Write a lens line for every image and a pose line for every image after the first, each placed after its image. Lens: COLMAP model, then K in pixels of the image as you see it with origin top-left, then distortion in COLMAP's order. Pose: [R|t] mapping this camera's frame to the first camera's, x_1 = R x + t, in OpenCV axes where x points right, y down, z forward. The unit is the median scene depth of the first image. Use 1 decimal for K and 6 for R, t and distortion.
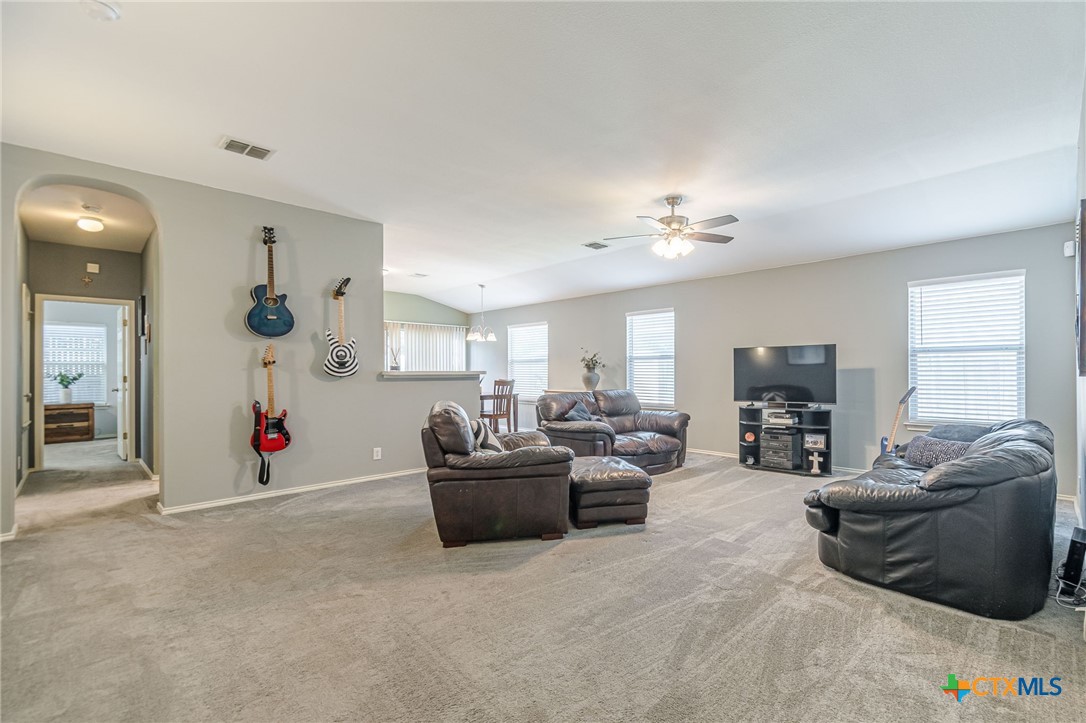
lens RADIAL K [[486.6, 0, 543.7], [0, 486.6, 367.2], [0, 0, 1]] dist [-0.004647, 0.001377]
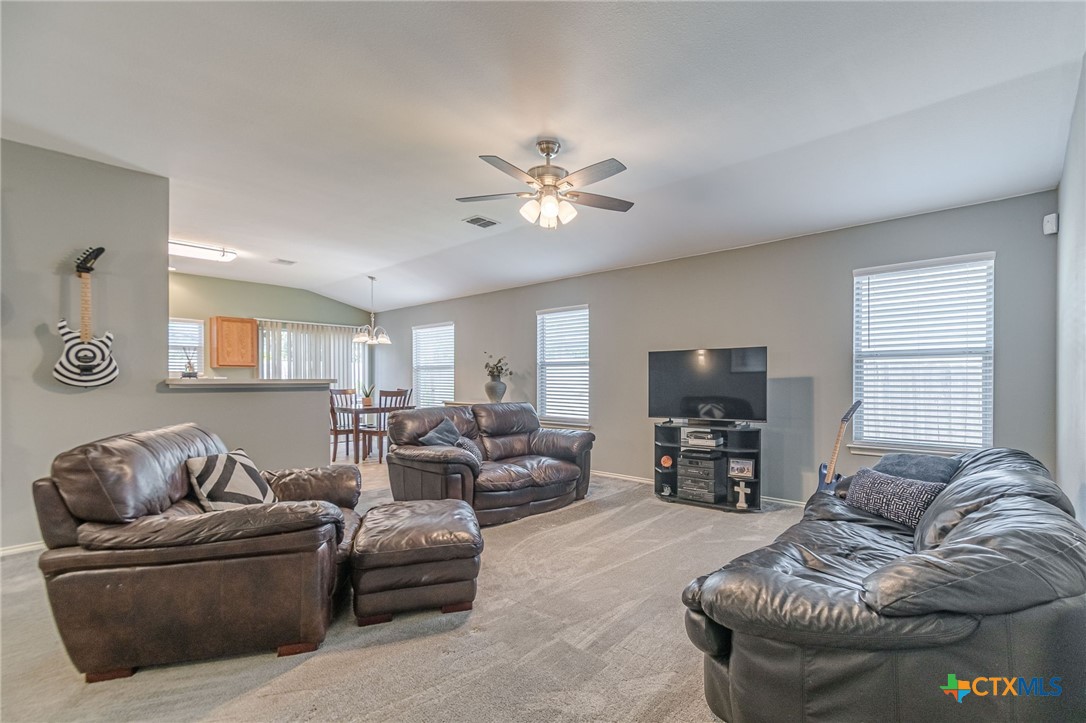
lens RADIAL K [[486.6, 0, 544.1], [0, 486.6, 379.5], [0, 0, 1]] dist [-0.004647, 0.001377]
pose [[0.997260, 0.002564, 0.073938, 0.193909], [-0.003148, 0.999965, 0.007788, 0.001497], [-0.073916, -0.007999, 0.997232, 0.251446]]
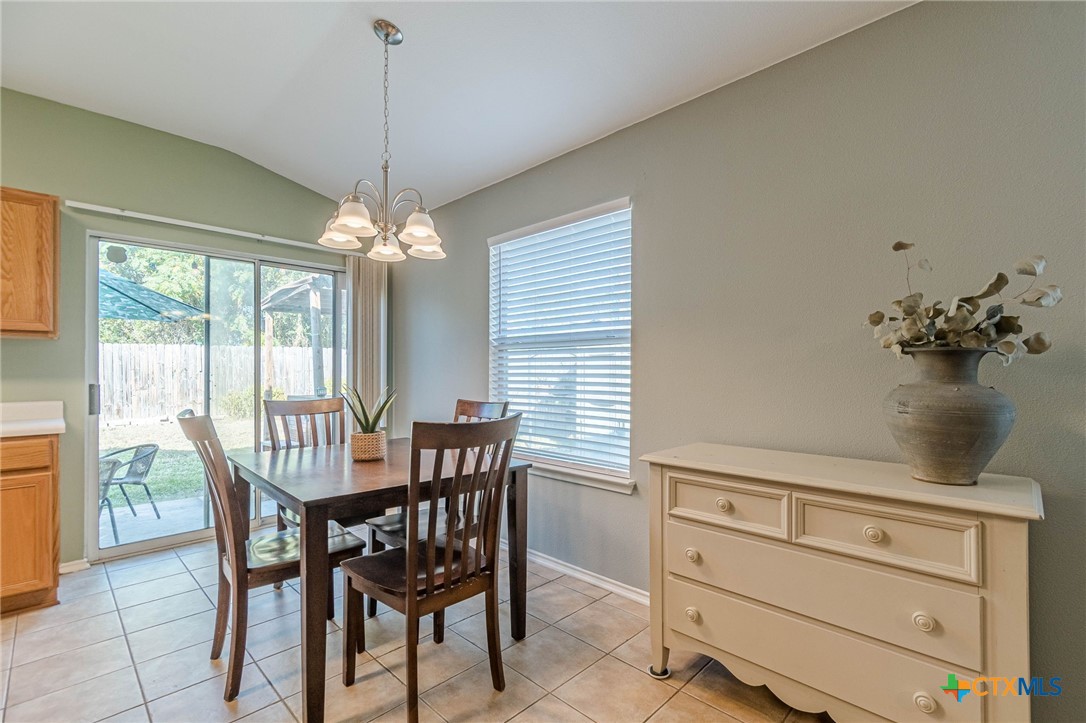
lens RADIAL K [[486.6, 0, 538.8], [0, 486.6, 366.5], [0, 0, 1]] dist [-0.004647, 0.001377]
pose [[0.999770, 0.005628, 0.020691, -0.095294], [-0.005564, 0.999980, -0.003152, 0.010491], [-0.020708, 0.003036, 0.999781, 1.349615]]
